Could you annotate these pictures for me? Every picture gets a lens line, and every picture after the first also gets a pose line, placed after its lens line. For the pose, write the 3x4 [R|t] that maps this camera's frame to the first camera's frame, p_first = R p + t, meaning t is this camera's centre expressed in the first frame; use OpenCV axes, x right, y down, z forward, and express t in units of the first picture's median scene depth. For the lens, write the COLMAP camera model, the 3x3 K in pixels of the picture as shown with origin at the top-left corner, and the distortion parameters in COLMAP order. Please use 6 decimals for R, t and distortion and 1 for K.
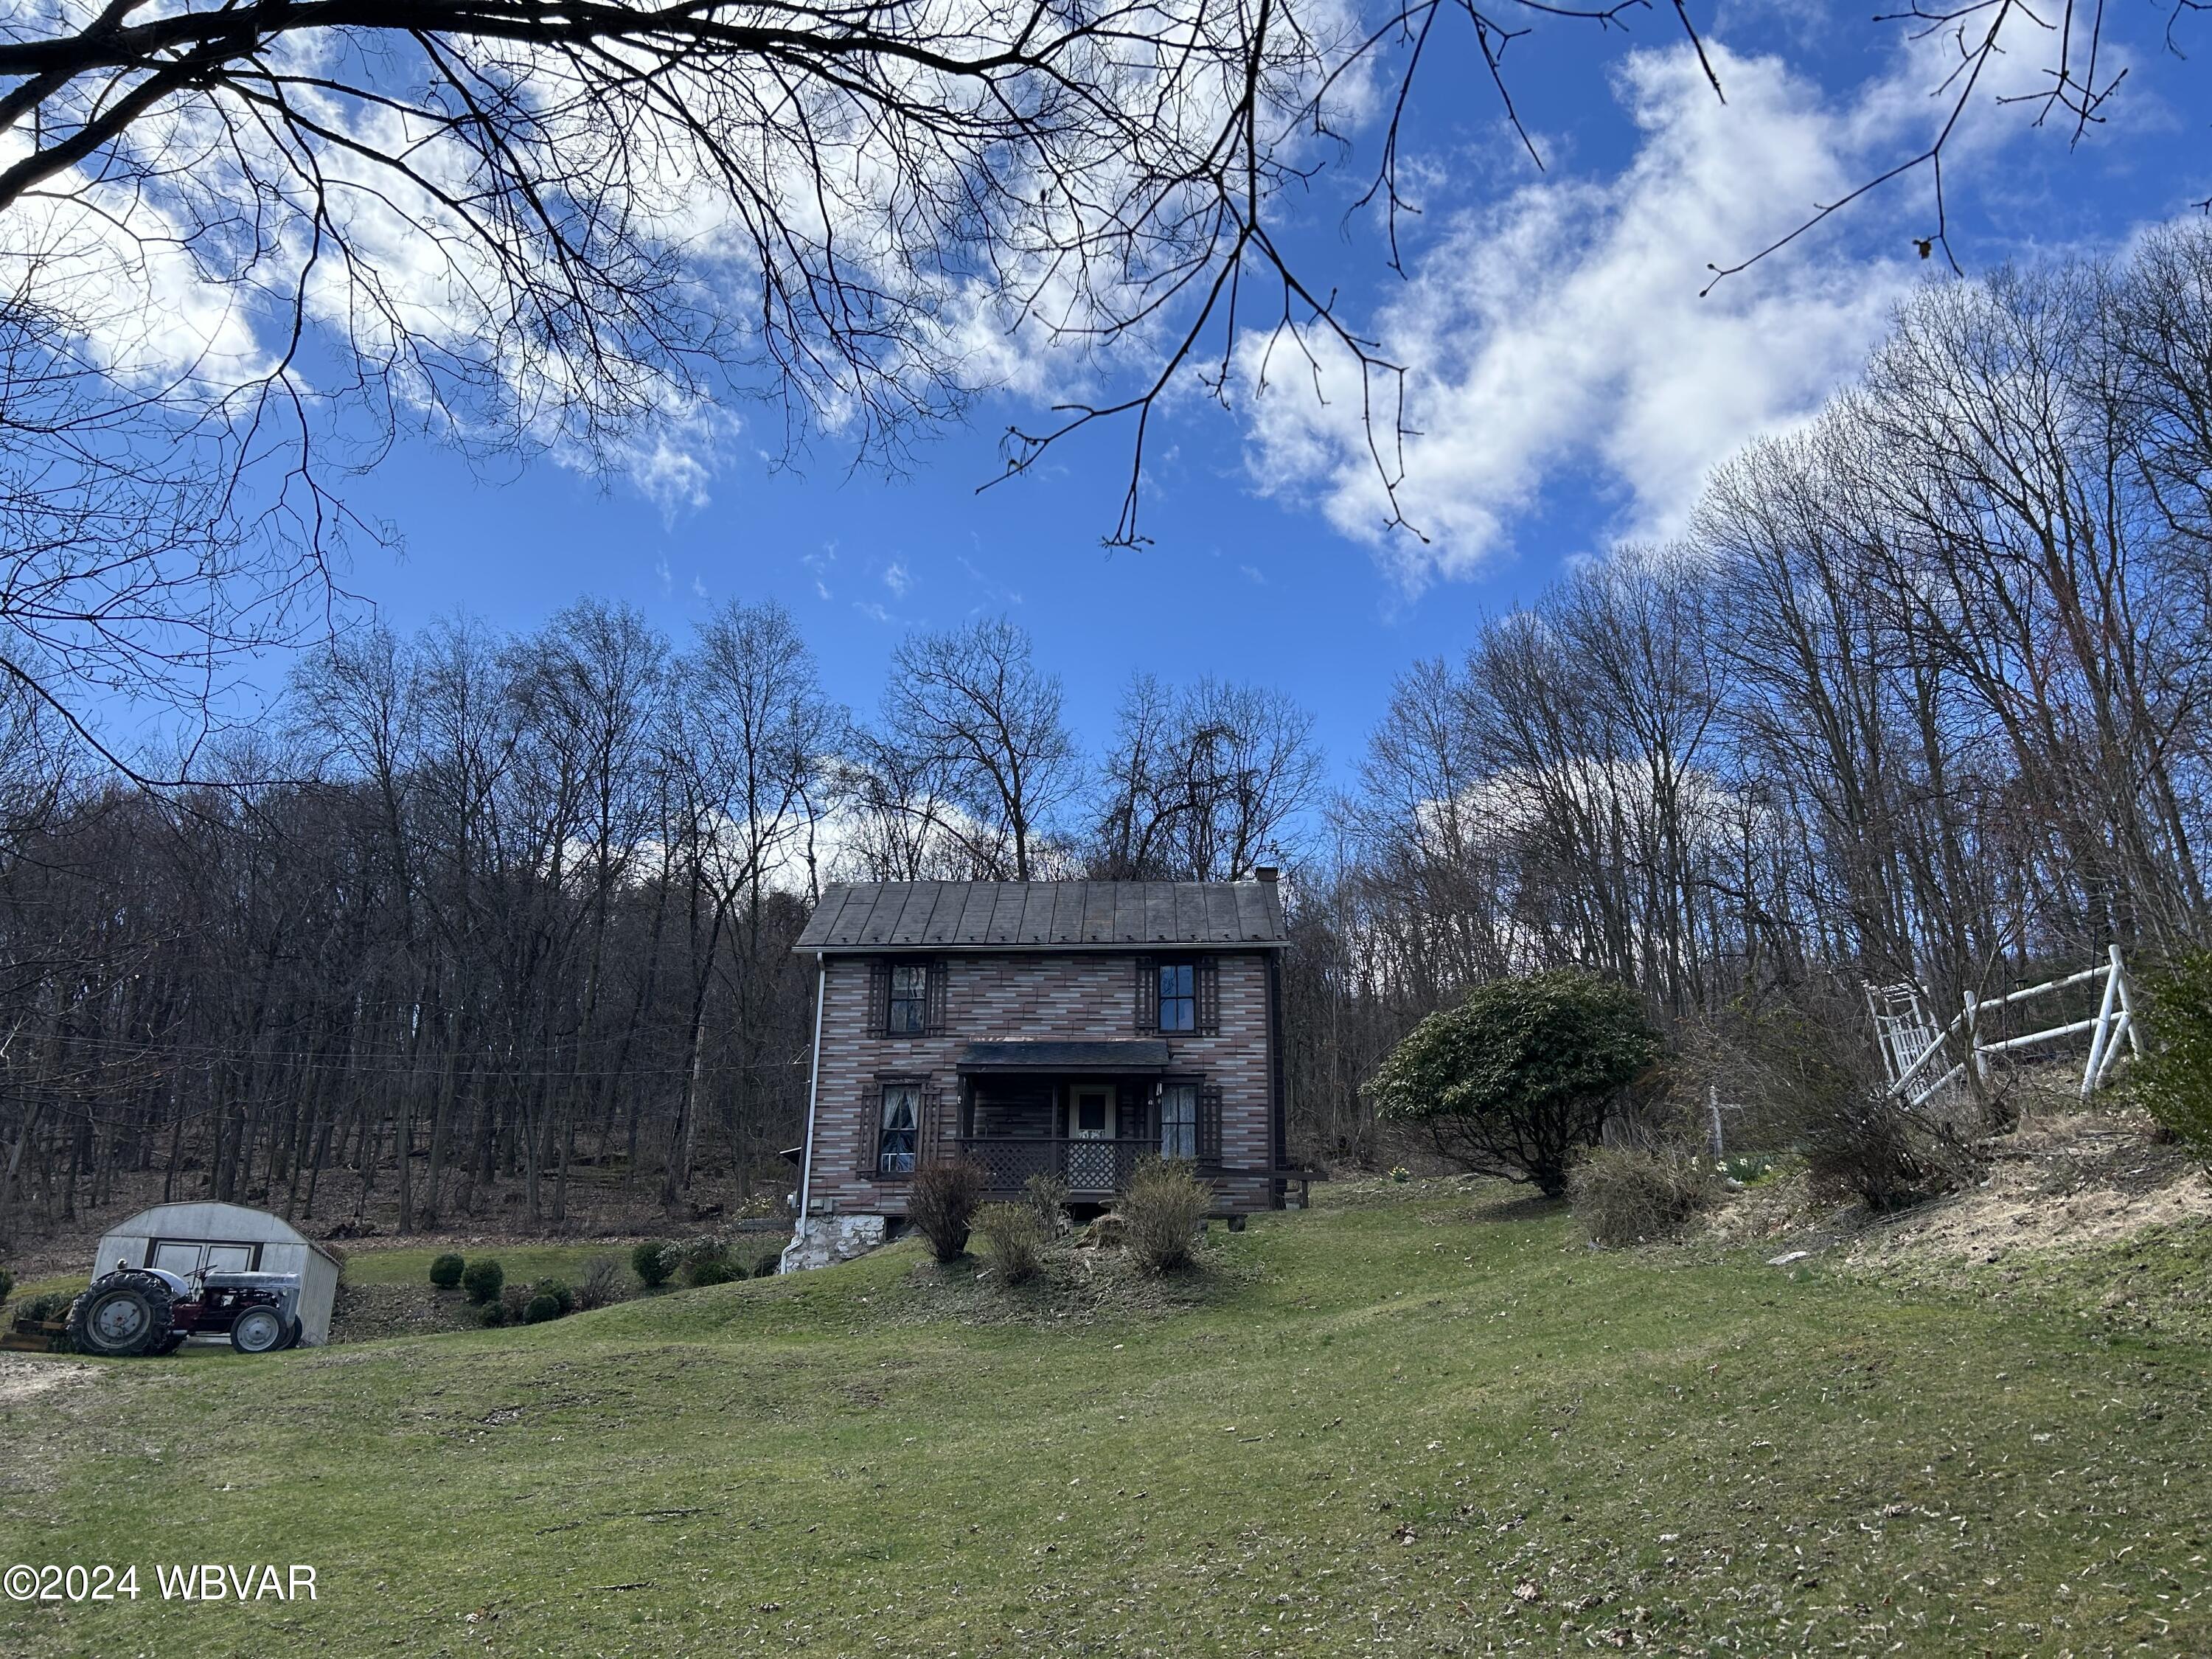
lens RADIAL K [[1662.9, 0, 1105.8], [0, 1662.9, 829.0], [0, 0, 1]] dist [0.075910, -0.011330]
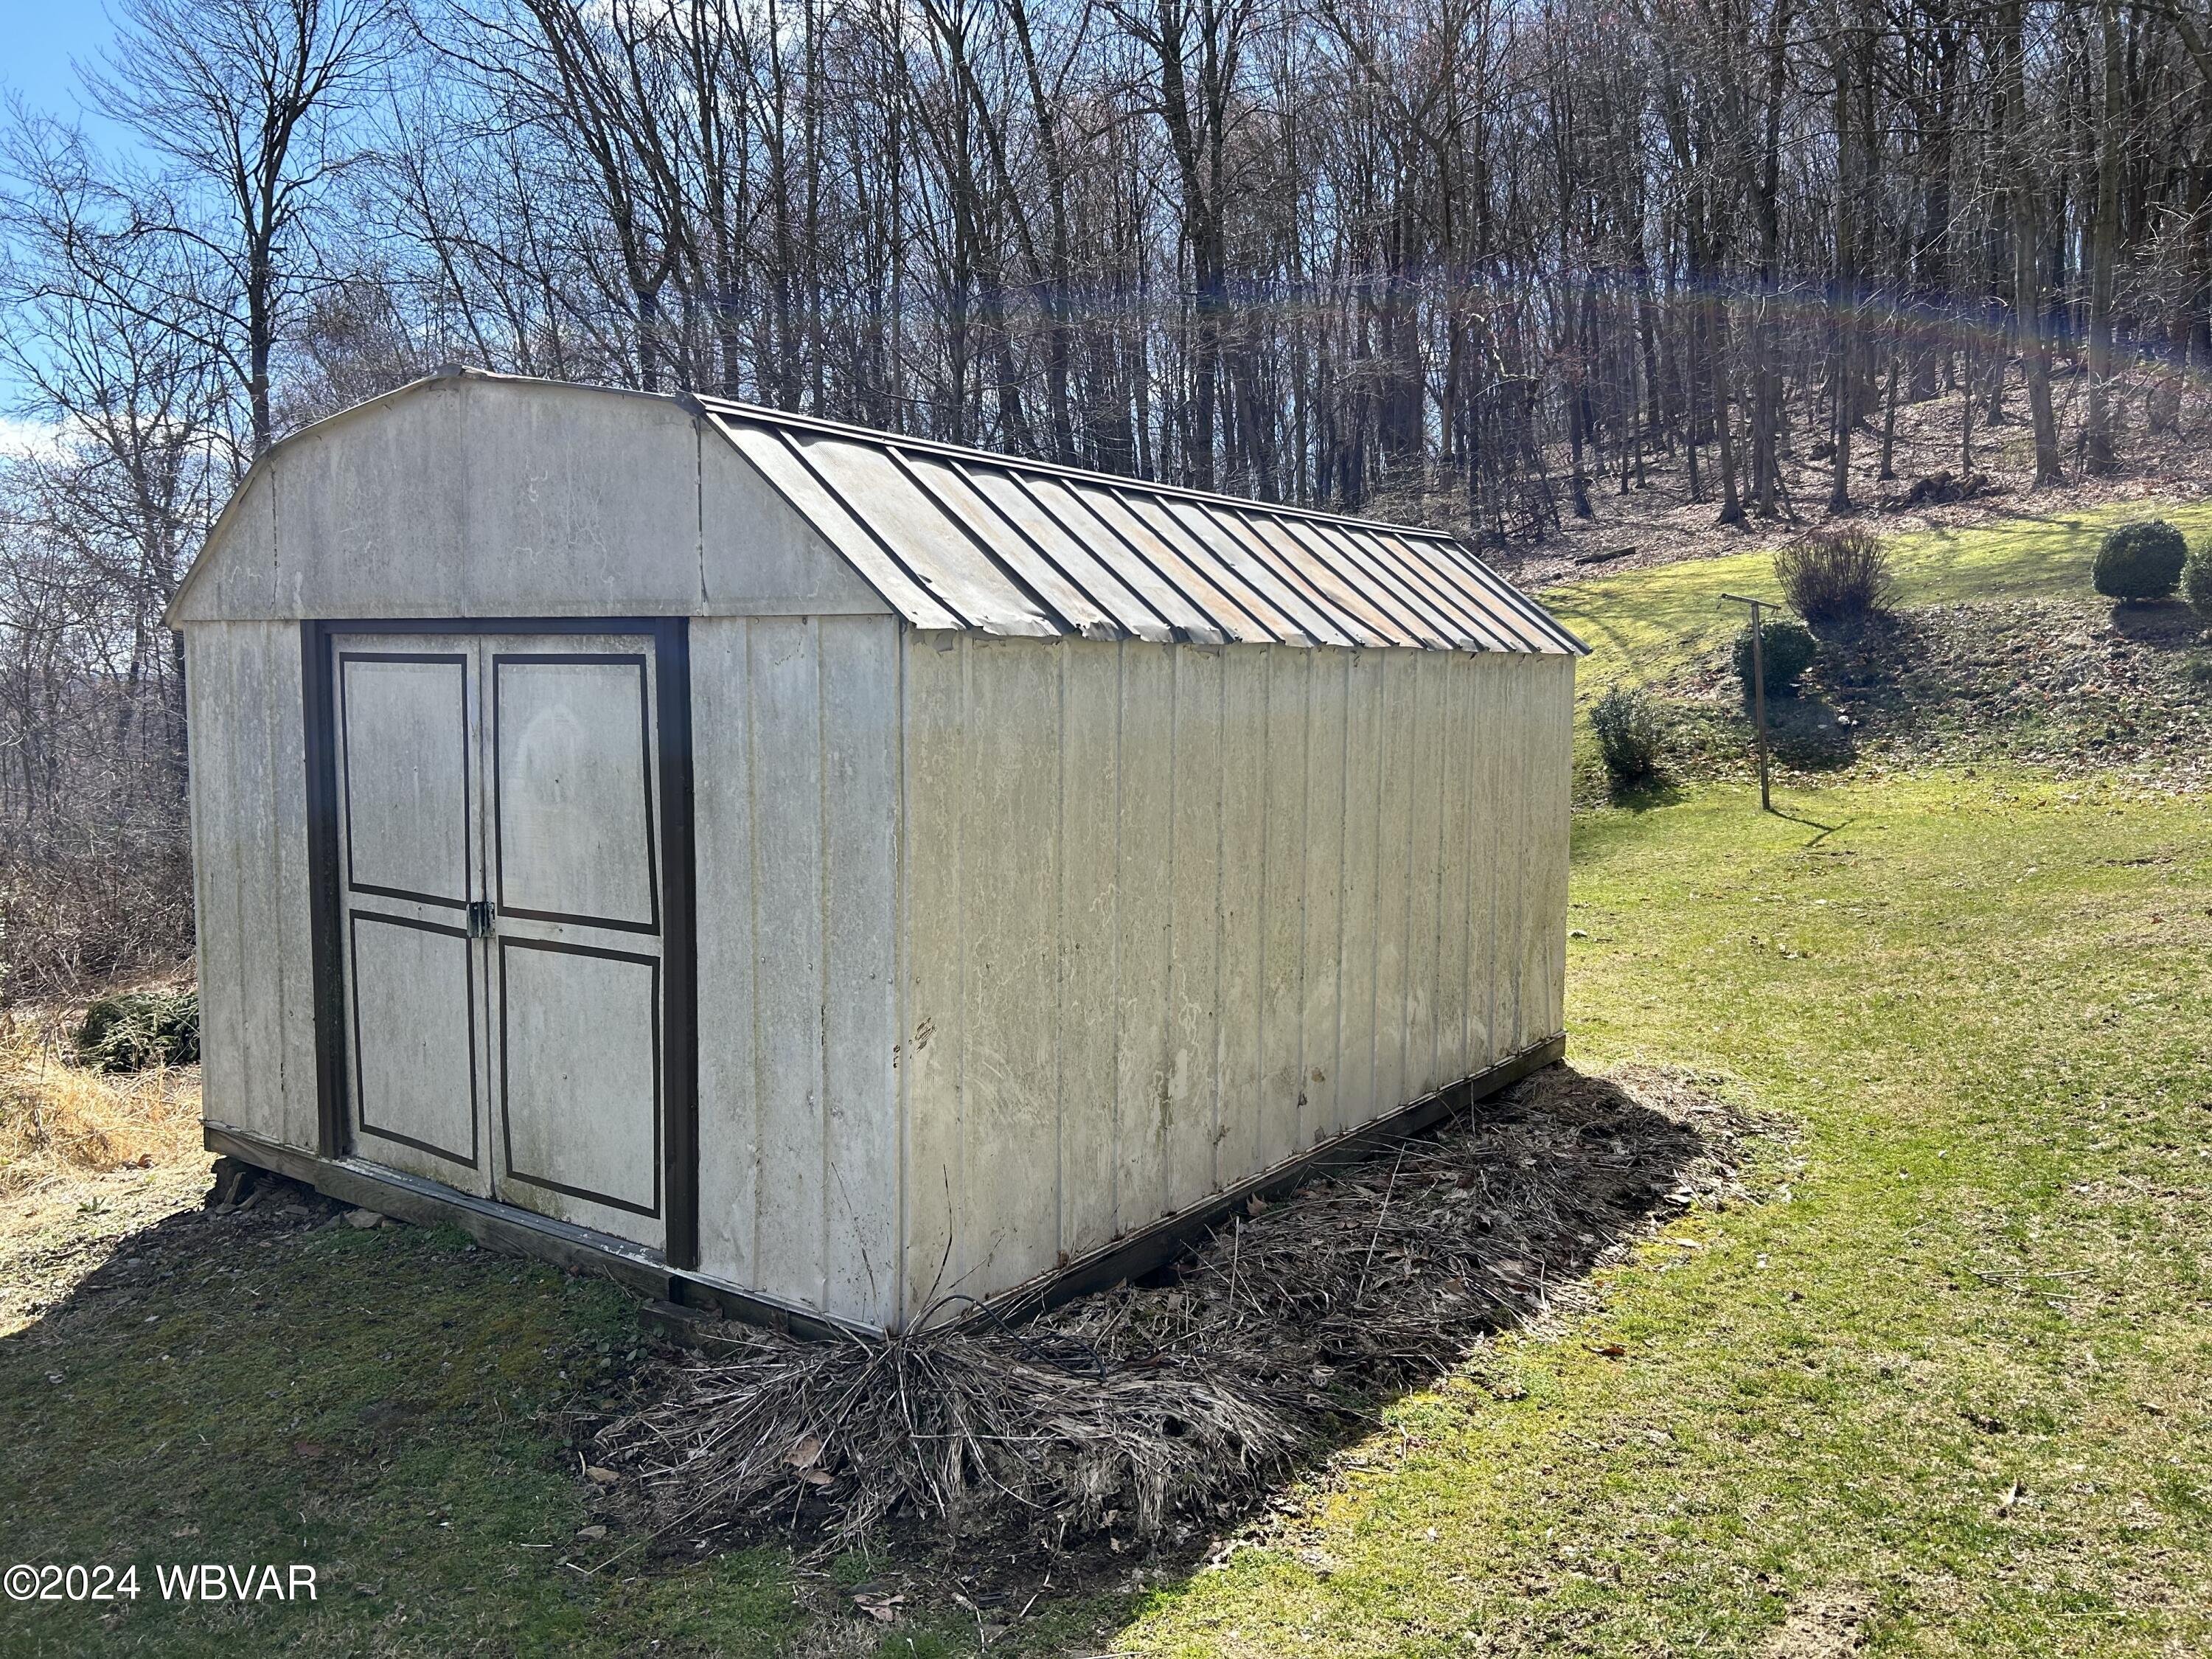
lens RADIAL K [[1662.9, 0, 1105.3], [0, 1662.9, 828.0], [0, 0, 1]] dist [0.075910, -0.011330]
pose [[0.620278, 0.071145, -0.781149, -0.164479], [0.259607, 0.921131, 0.290038, 0.102190], [0.740175, -0.382696, 0.552888, 0.425112]]
